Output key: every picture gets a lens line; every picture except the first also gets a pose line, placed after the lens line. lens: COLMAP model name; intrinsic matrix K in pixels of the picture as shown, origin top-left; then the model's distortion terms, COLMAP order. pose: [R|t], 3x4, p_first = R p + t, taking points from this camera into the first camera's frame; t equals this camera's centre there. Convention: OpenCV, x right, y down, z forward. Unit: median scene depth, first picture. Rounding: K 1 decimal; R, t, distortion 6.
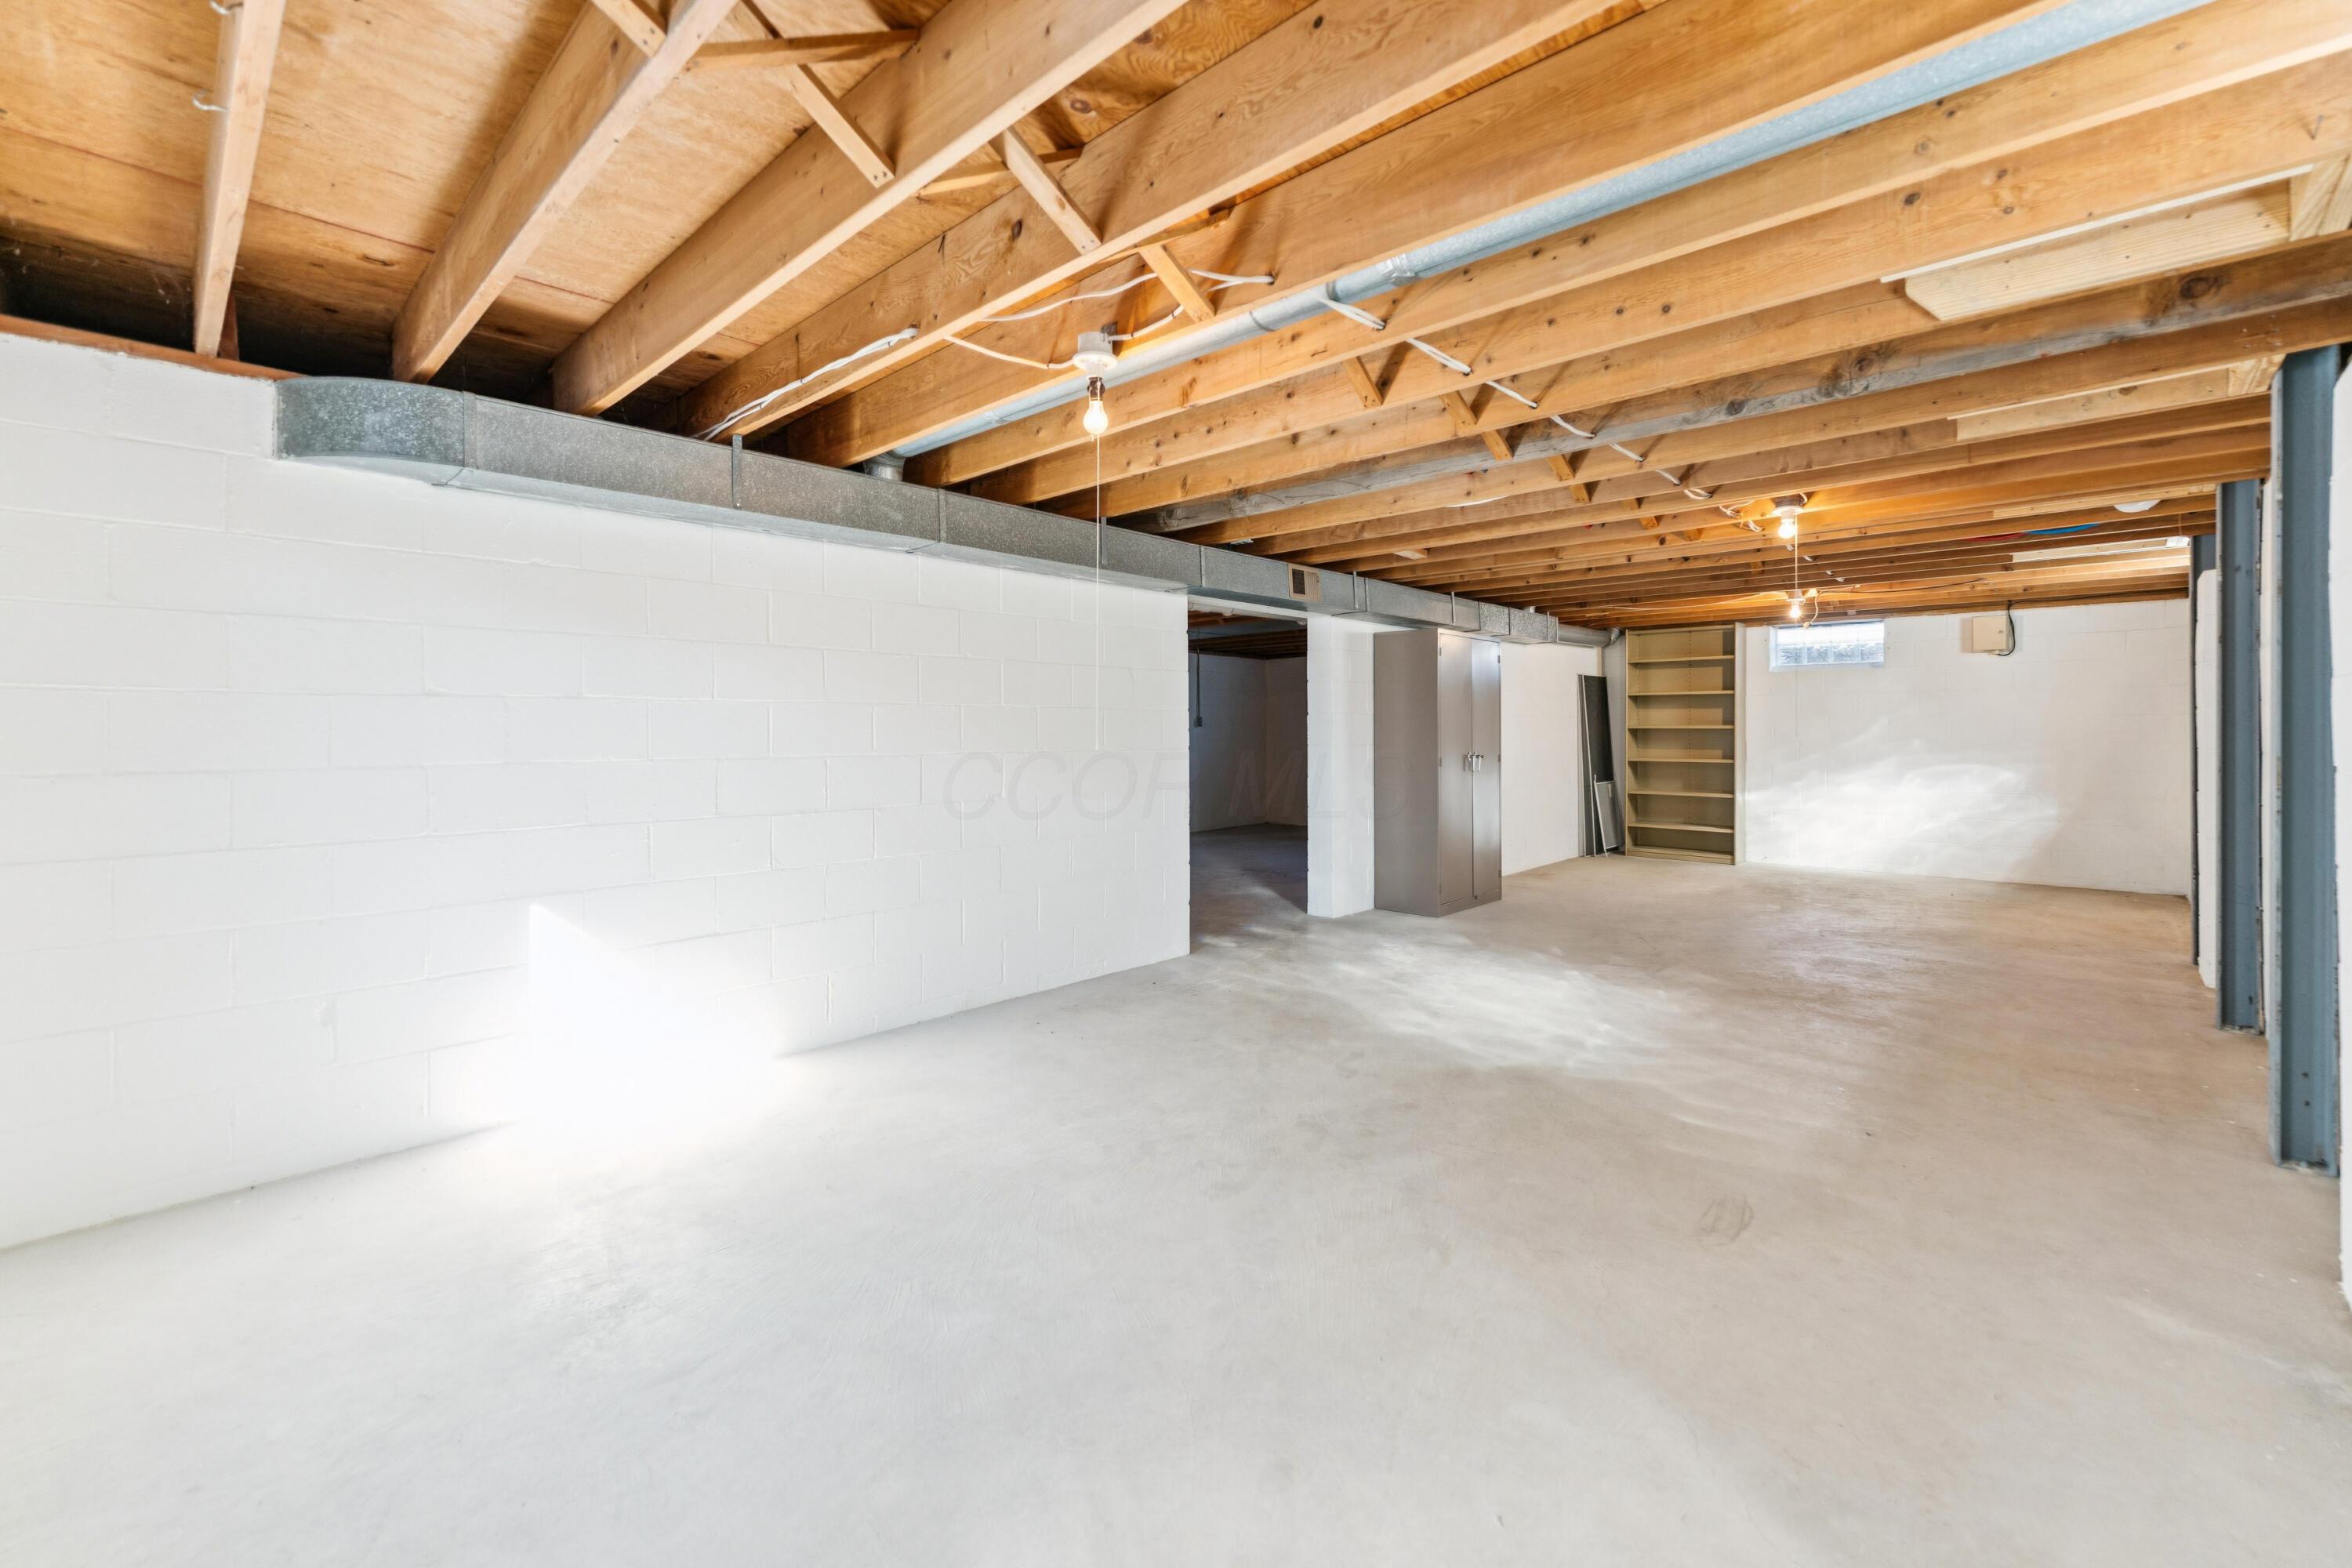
lens RADIAL K [[977.3, 0, 1182.9], [0, 977.3, 756.2], [0, 0, 1]] dist [-0.000239, 0.000531]
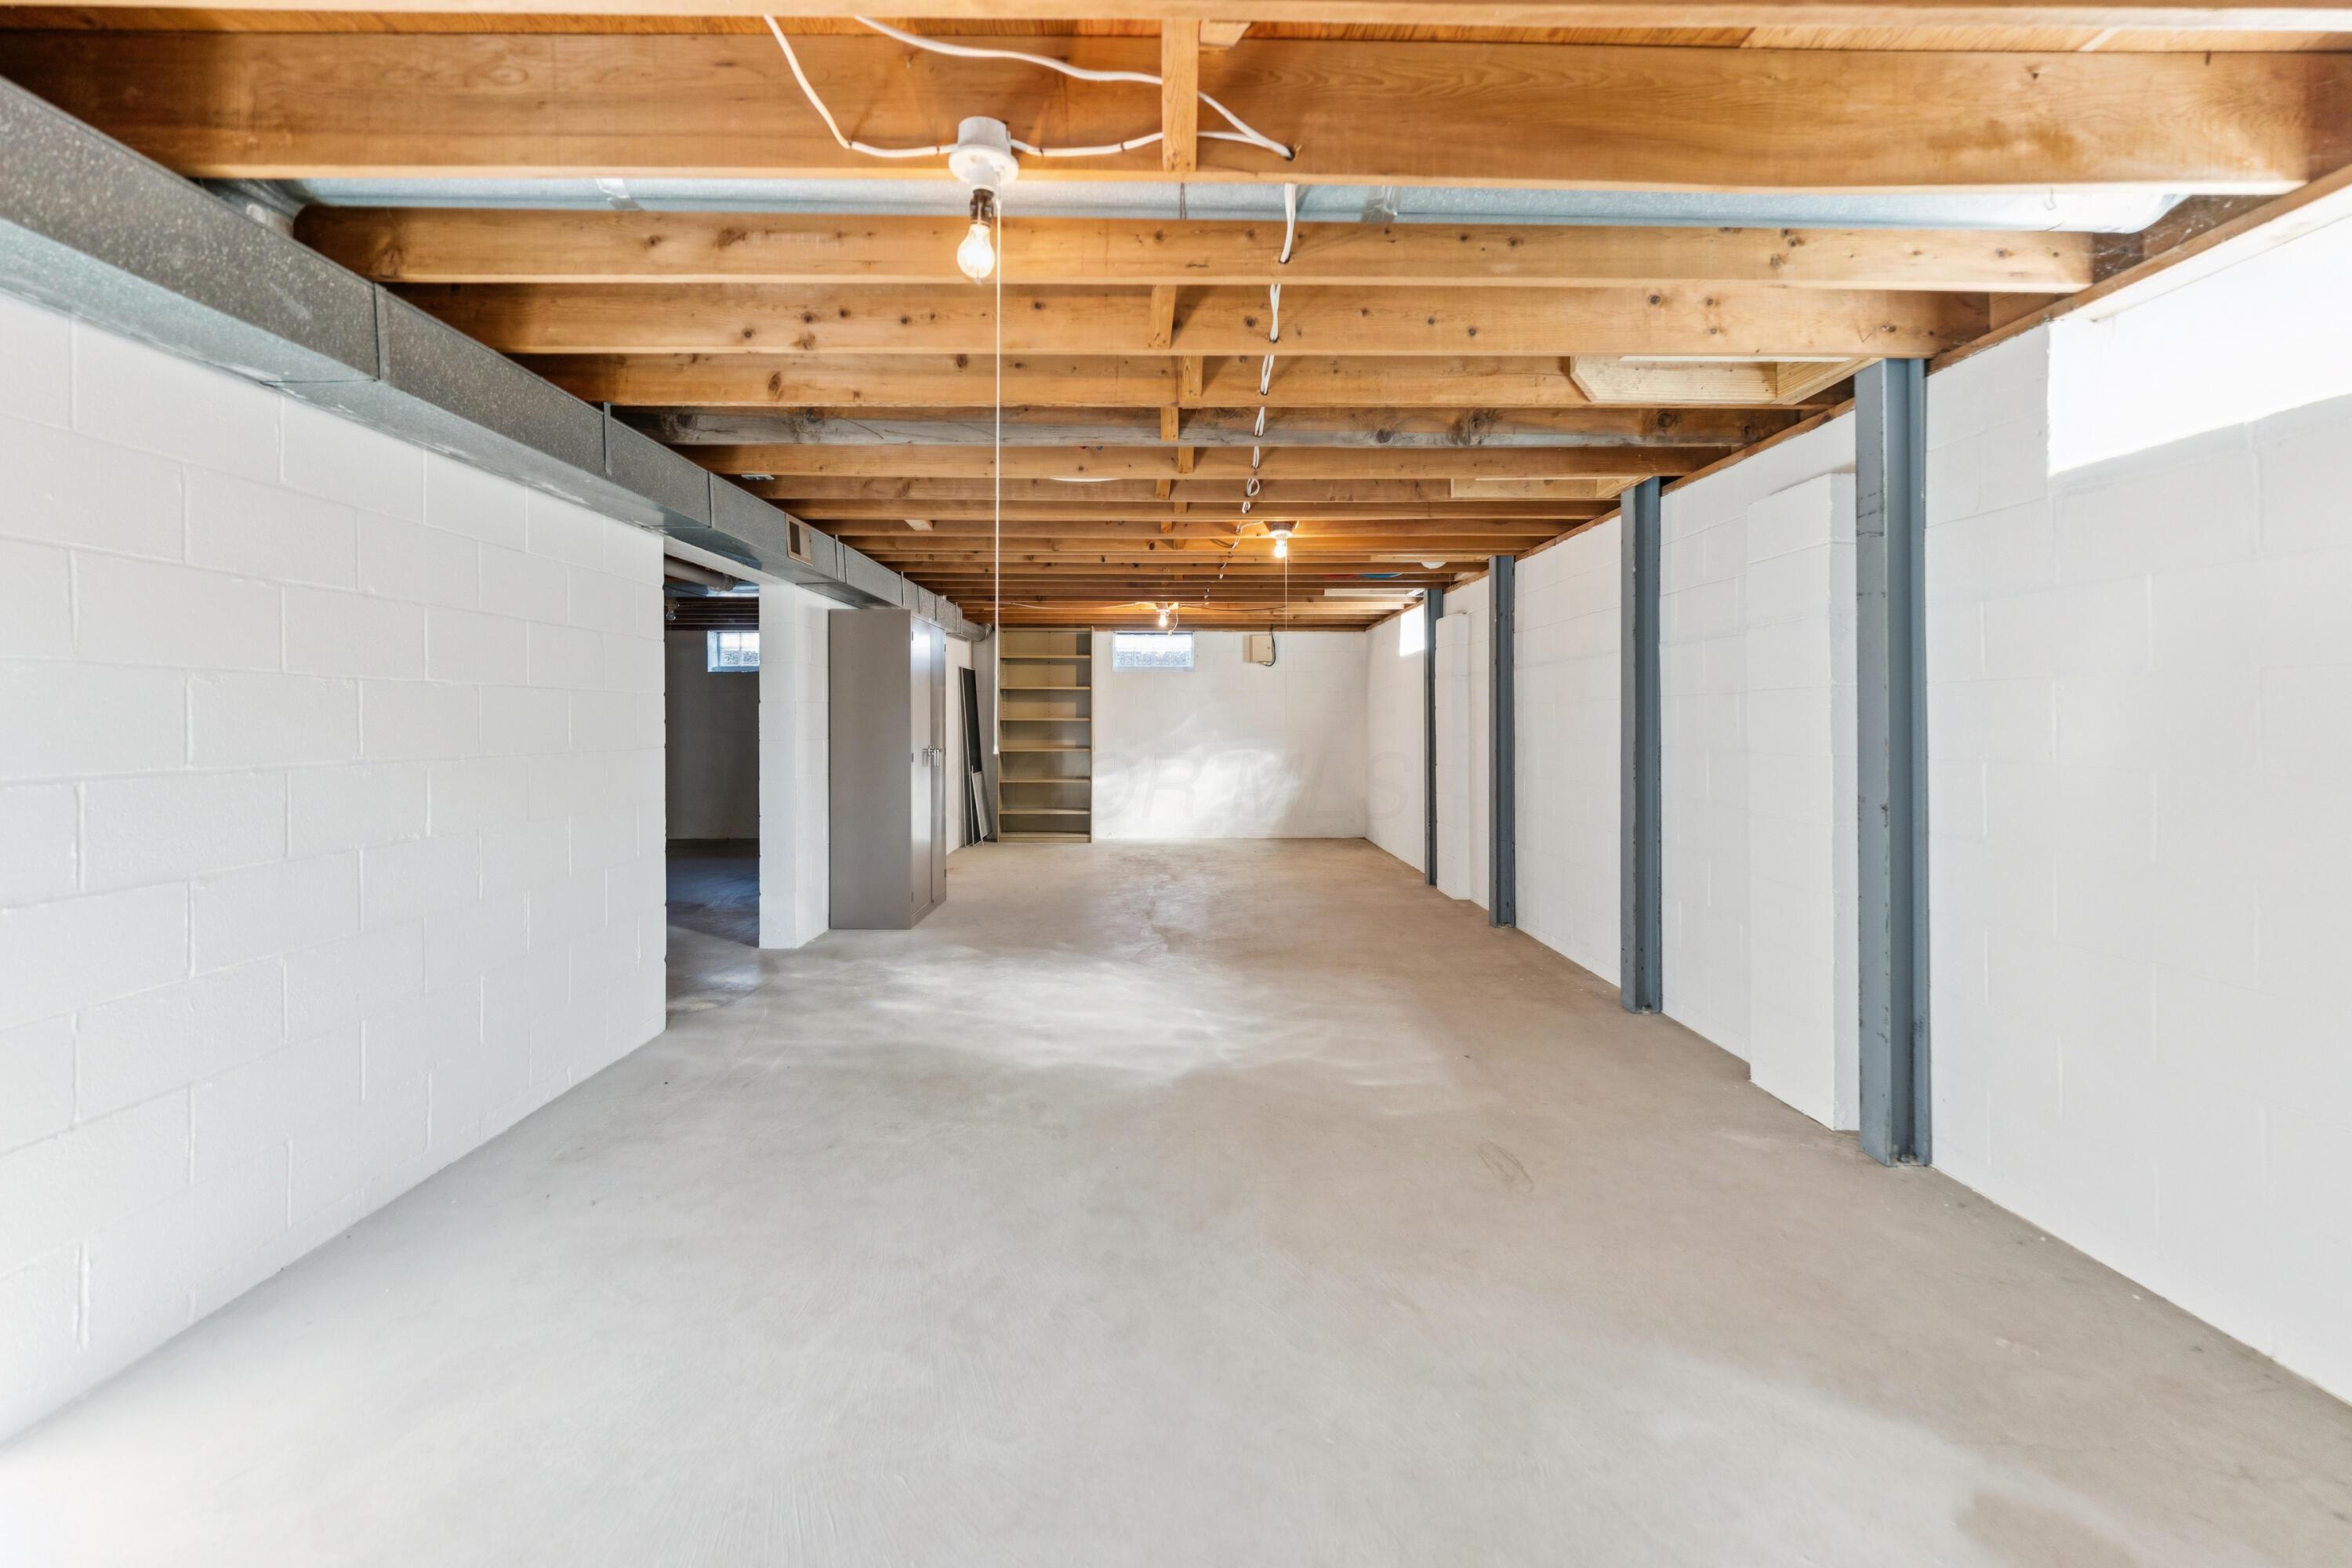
lens RADIAL K [[968.9, 0, 1175.6], [0, 968.9, 734.0], [0, 0, 1]] dist [-0.002419, 0.000063]
pose [[0.717449, -0.006586, 0.696580, -0.285528], [0.016039, 0.999846, -0.007066, -0.007950], [-0.696427, 0.016242, 0.717444, 0.278260]]
